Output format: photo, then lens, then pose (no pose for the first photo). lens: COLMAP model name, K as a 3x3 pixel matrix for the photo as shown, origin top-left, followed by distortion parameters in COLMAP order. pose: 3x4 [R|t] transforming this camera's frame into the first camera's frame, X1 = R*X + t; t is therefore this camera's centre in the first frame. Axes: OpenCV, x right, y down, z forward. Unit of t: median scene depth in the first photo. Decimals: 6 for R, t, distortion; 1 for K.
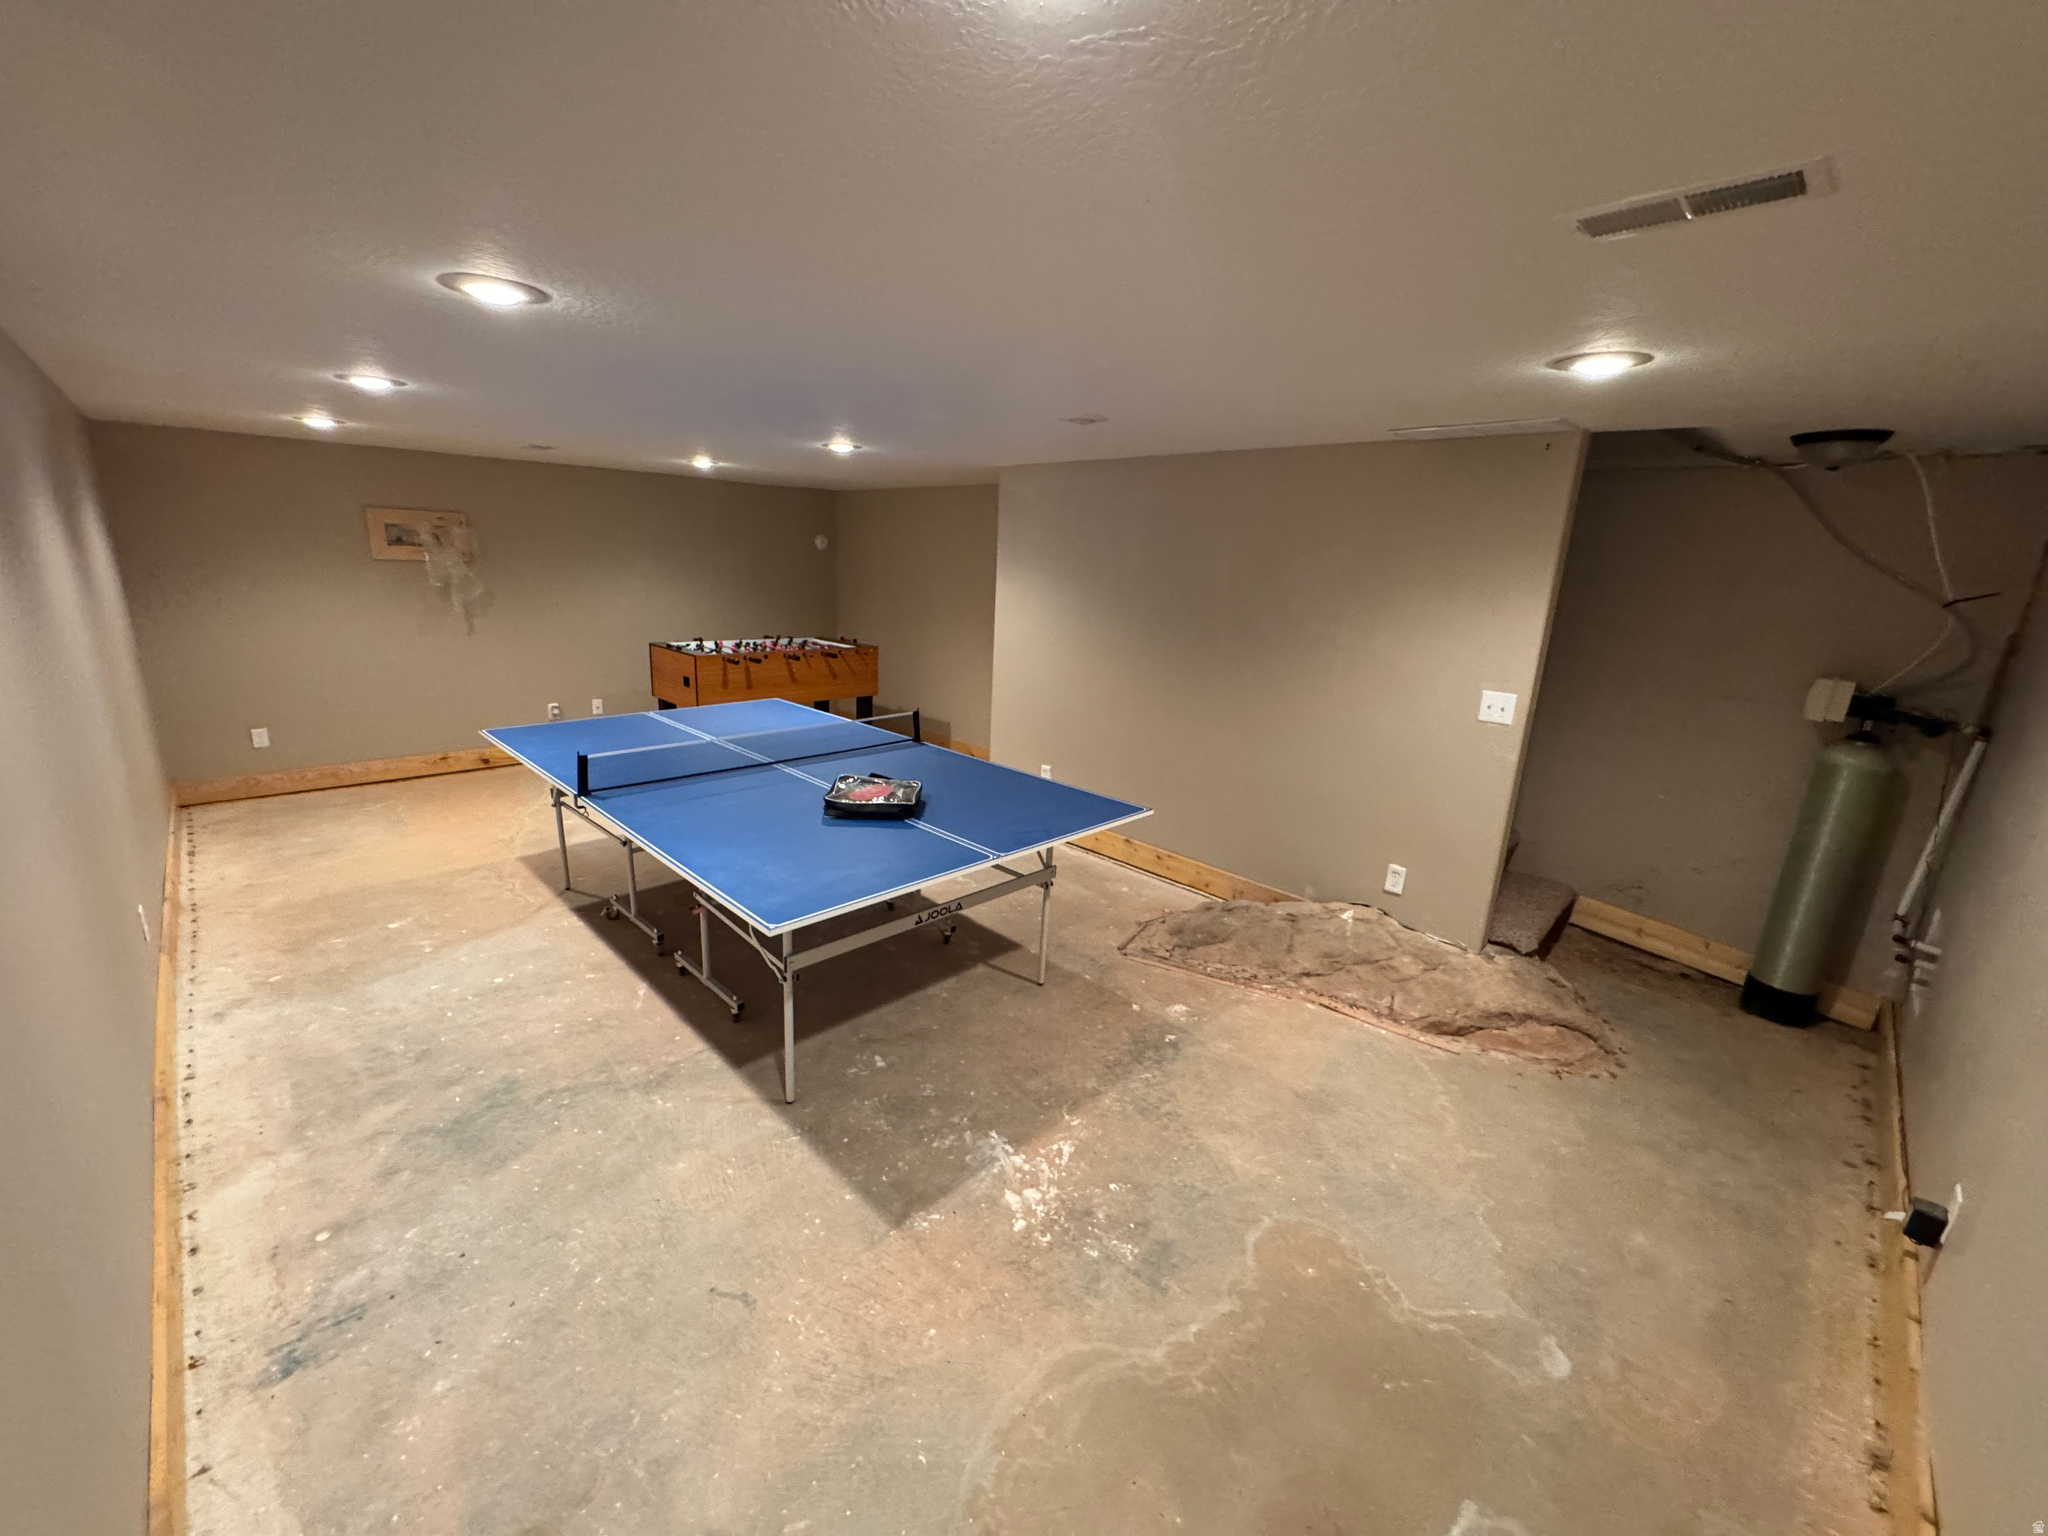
lens RADIAL K [[818.6, 0, 1026.2], [0, 818.6, 773.0], [0, 0, 1]] dist [-0.007964, 0.003670]
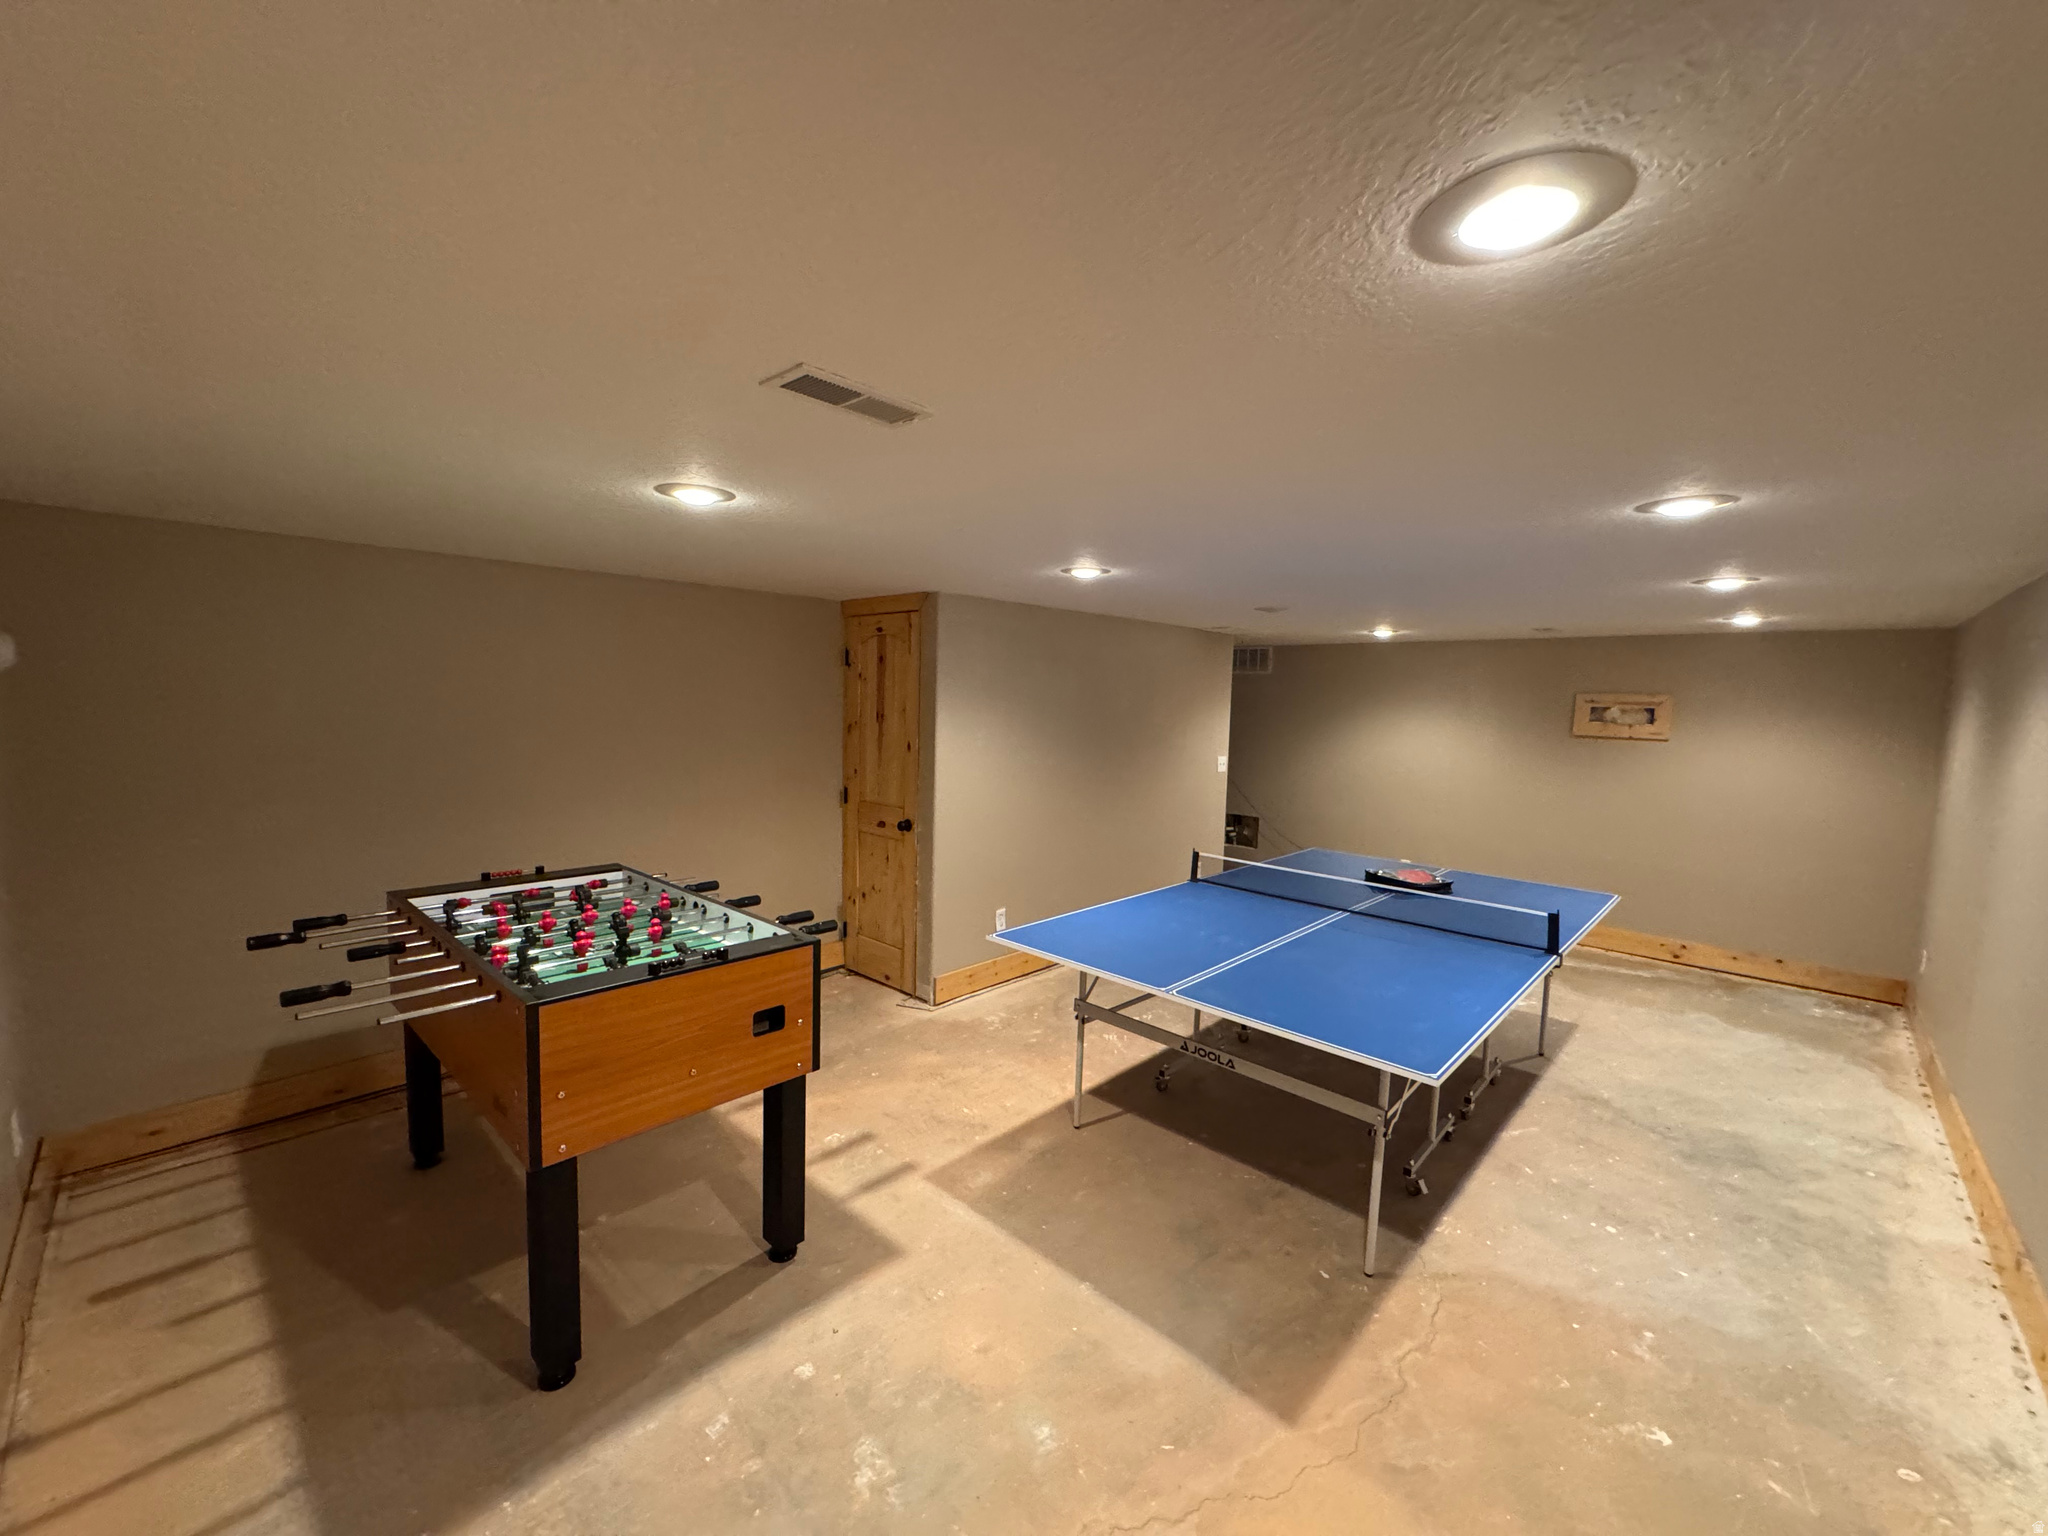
lens RADIAL K [[818.6, 0, 1026.2], [0, 818.6, 773.0], [0, 0, 1]] dist [-0.007964, 0.003670]
pose [[-0.027238, -0.134167, 0.990584, -1.567625], [0.233713, 0.962633, 0.136808, -0.501588], [-0.971924, 0.235239, 0.005136, 1.653269]]
